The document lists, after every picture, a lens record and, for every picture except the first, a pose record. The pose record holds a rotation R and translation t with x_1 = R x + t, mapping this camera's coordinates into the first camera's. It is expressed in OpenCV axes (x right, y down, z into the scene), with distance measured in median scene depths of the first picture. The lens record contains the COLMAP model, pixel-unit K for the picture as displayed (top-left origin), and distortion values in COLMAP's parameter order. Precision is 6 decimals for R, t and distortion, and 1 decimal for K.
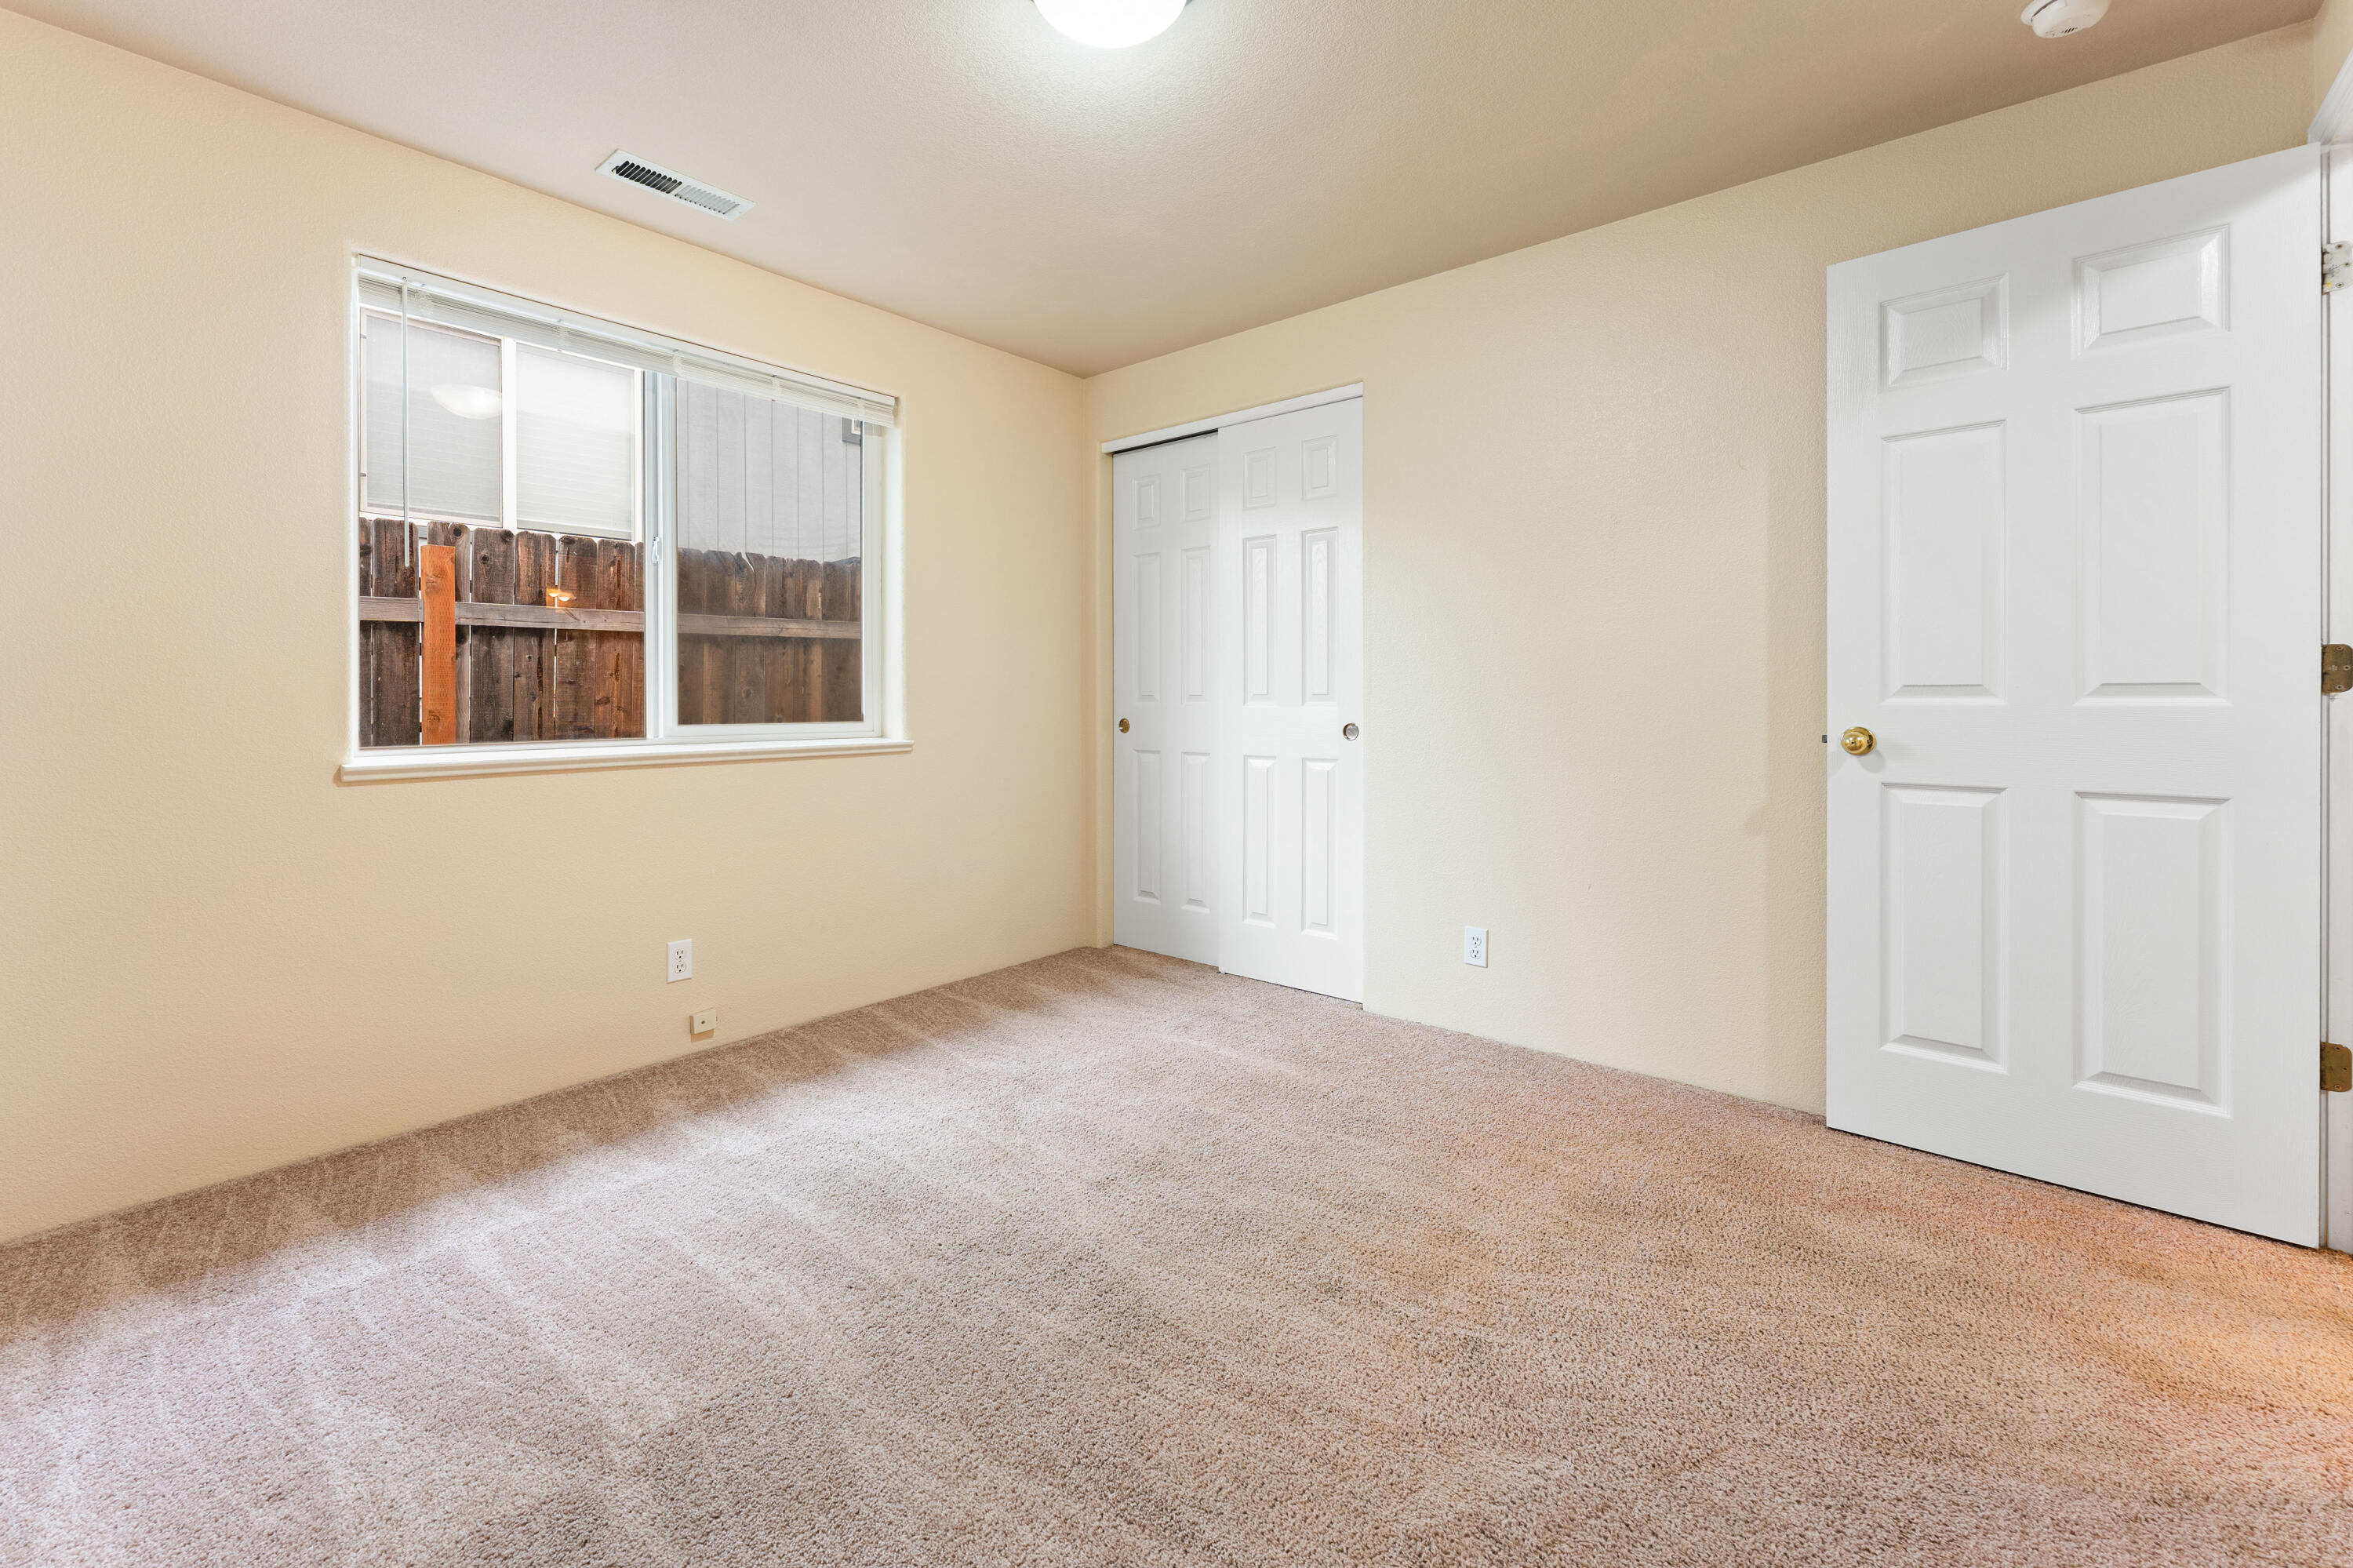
lens RADIAL K [[907.8, 0, 1170.1], [0, 907.8, 738.6], [0, 0, 1]] dist [0.000246, 0.000023]
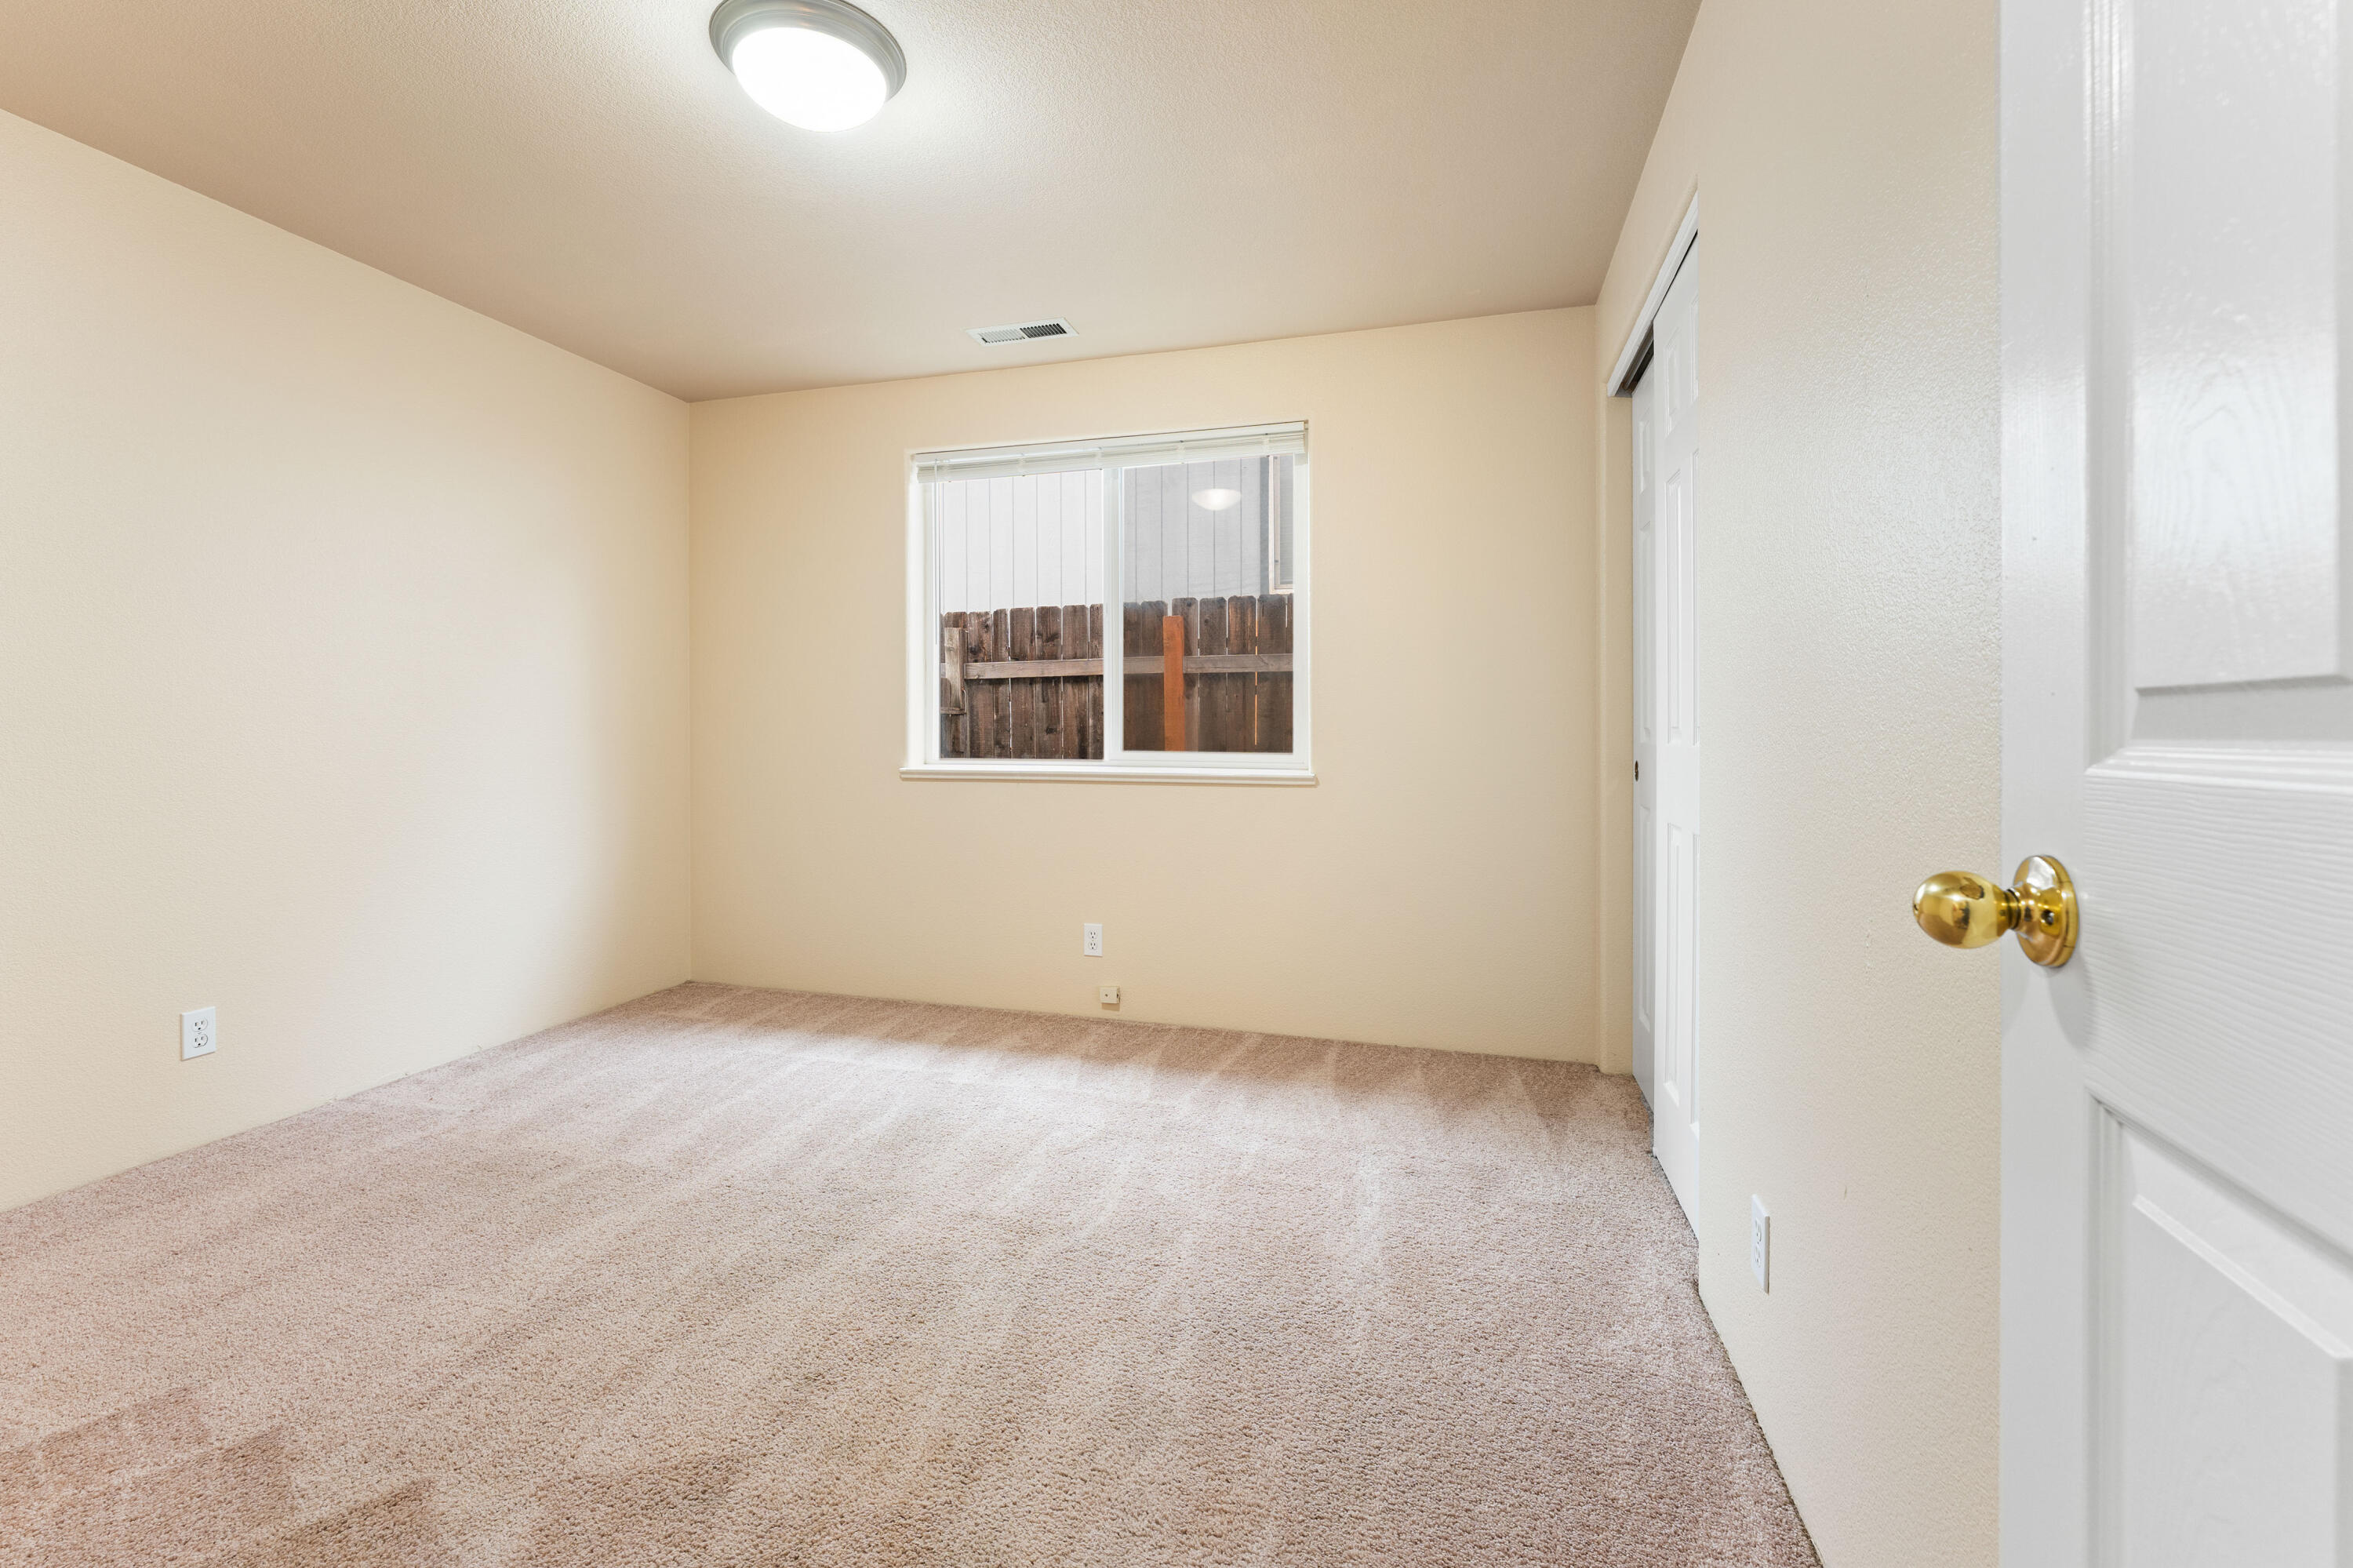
lens RADIAL K [[957.4, 0, 1177.2], [0, 957.4, 773.1], [0, 0, 1]] dist [-0.000730, -0.000130]
pose [[0.456911, 0.044977, -0.888375, 0.632317], [-0.046297, 0.998570, 0.026745, -0.022339], [0.888307, 0.028909, 0.458339, 0.472079]]
